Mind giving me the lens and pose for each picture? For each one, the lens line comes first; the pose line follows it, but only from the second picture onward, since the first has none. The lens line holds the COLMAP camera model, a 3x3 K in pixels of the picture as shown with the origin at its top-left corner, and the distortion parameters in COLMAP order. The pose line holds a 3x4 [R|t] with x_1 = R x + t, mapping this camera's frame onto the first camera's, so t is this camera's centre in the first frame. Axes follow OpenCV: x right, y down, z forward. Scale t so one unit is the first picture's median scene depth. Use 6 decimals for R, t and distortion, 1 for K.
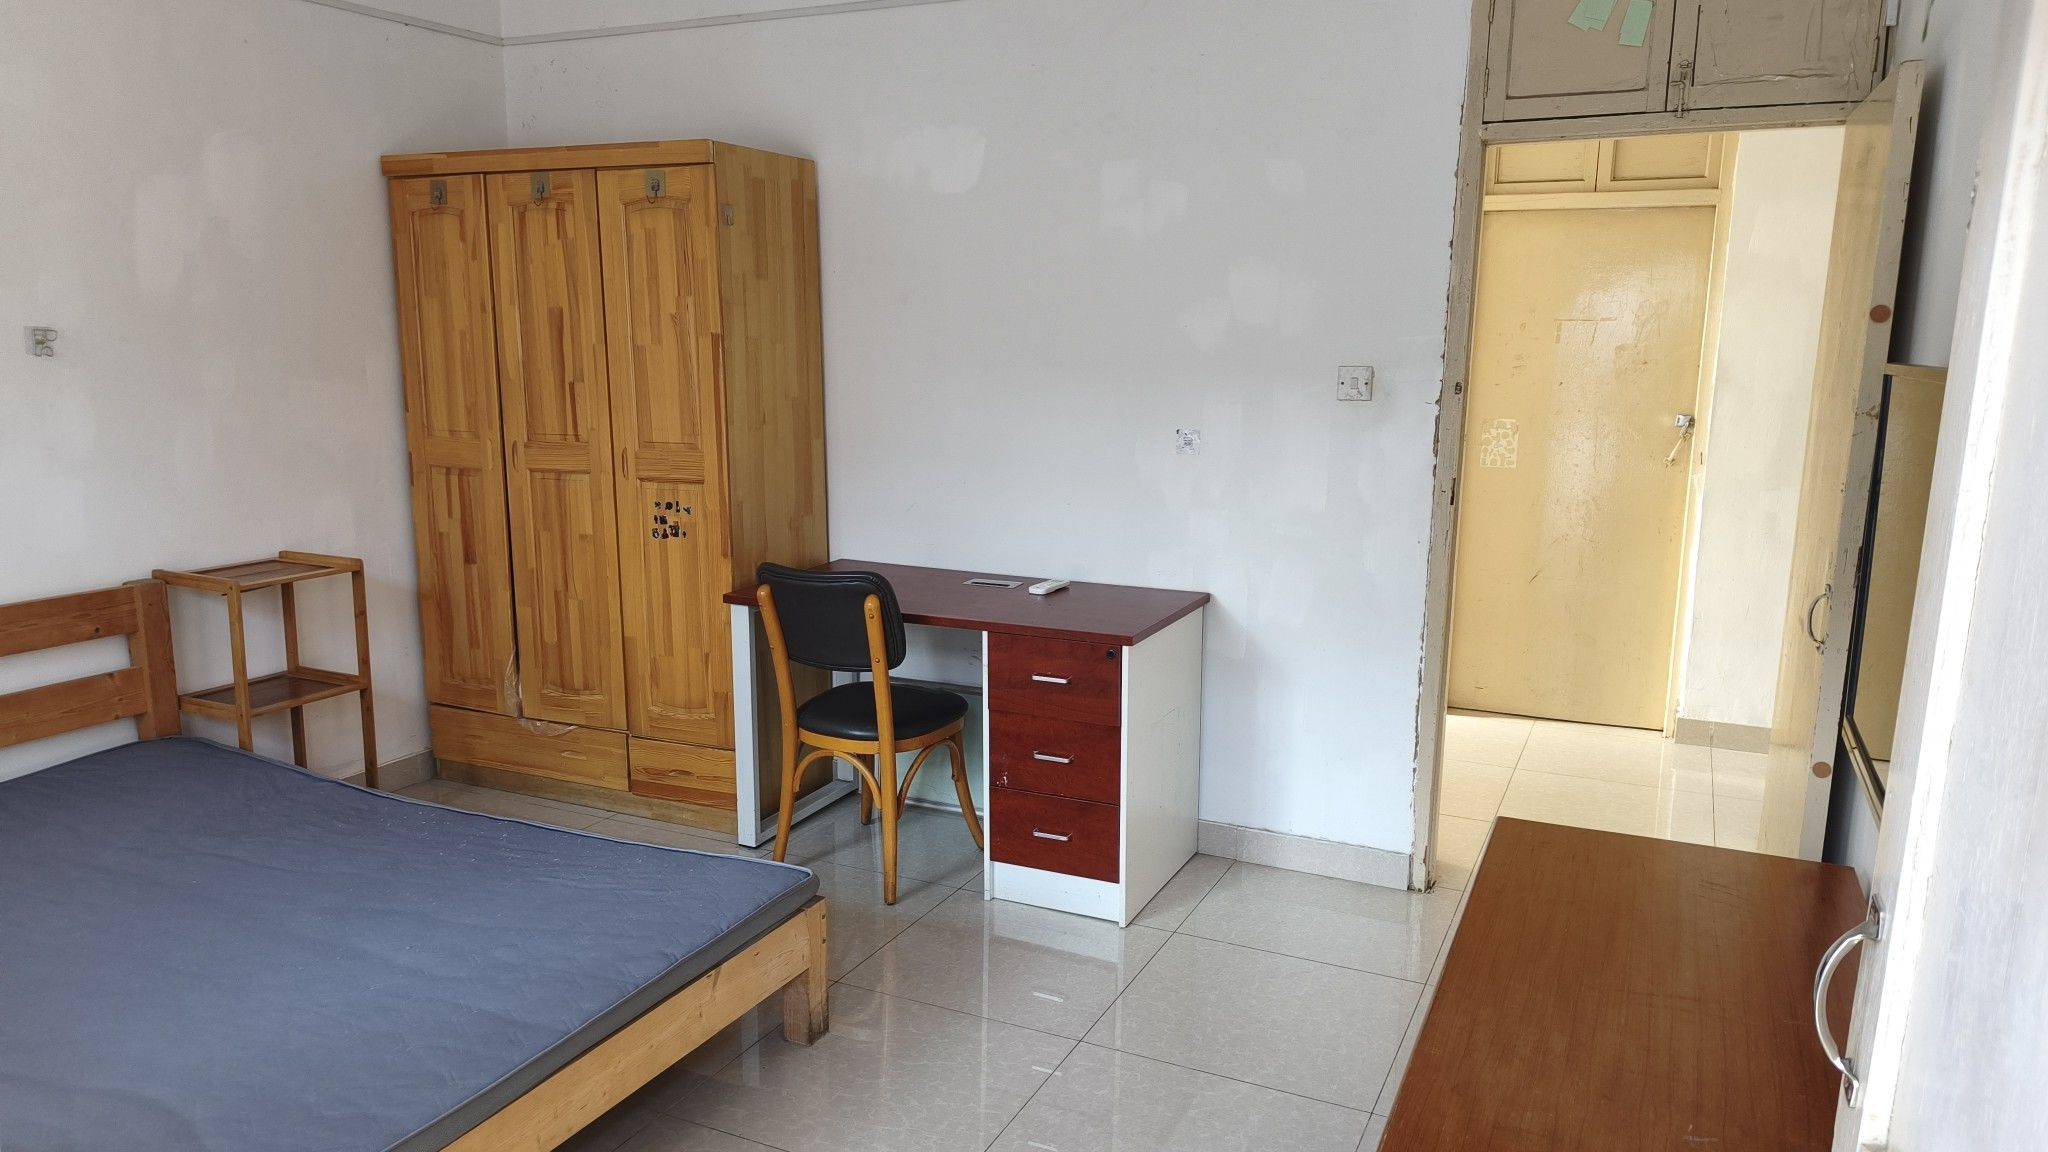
lens RADIAL K [[1381.8, 0, 1022.7], [0, 1381.8, 580.3], [0, 0, 1]] dist [0.019764, -0.018490]
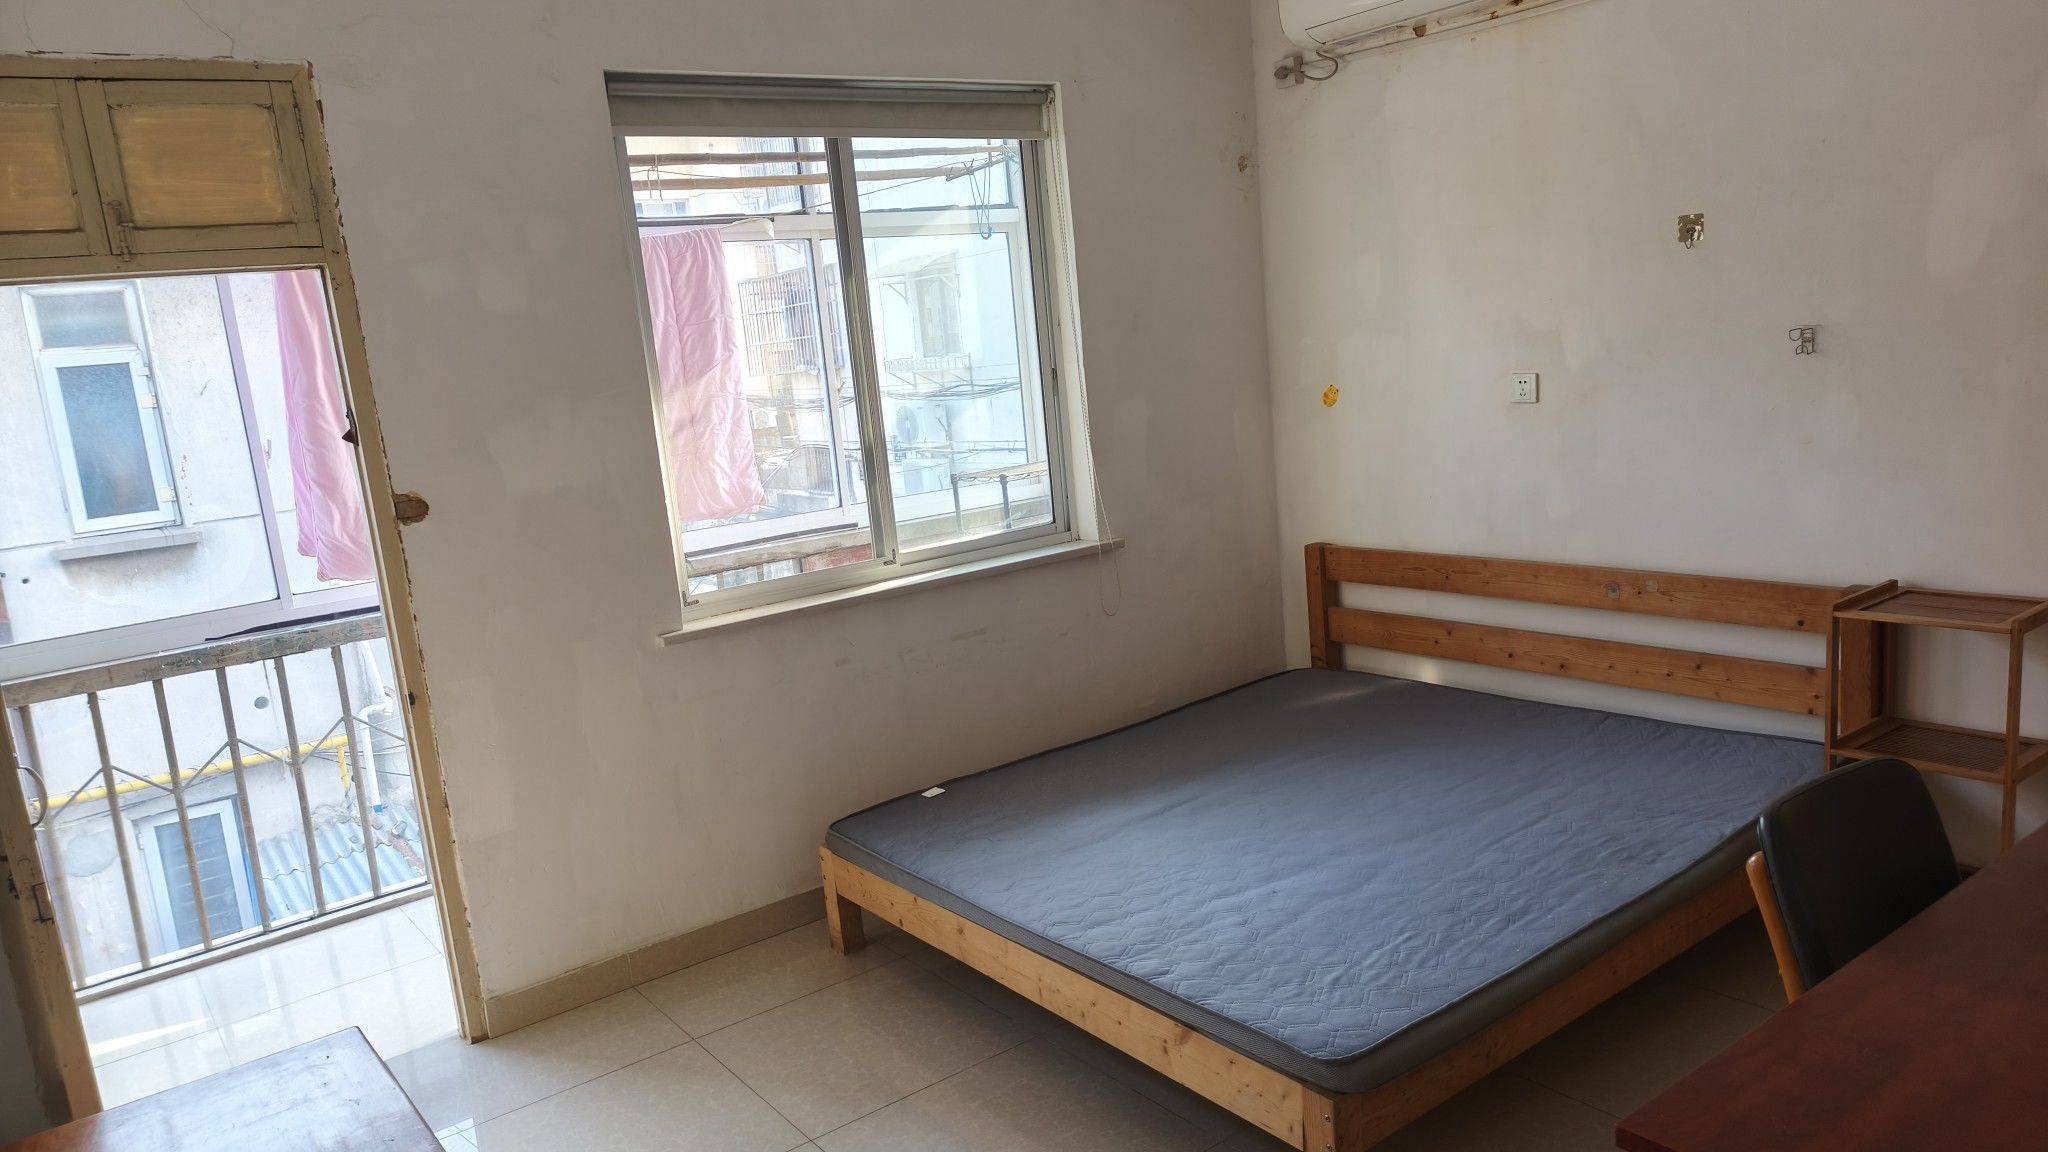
lens RADIAL K [[1381.8, 0, 1020.0], [0, 1381.8, 582.7], [0, 0, 1]] dist [0.019764, -0.018490]
pose [[-0.485001, 0.181324, -0.855509, 0.489931], [-0.063055, 0.968471, 0.241014, -0.206744], [0.872237, 0.170836, -0.458276, 0.982831]]
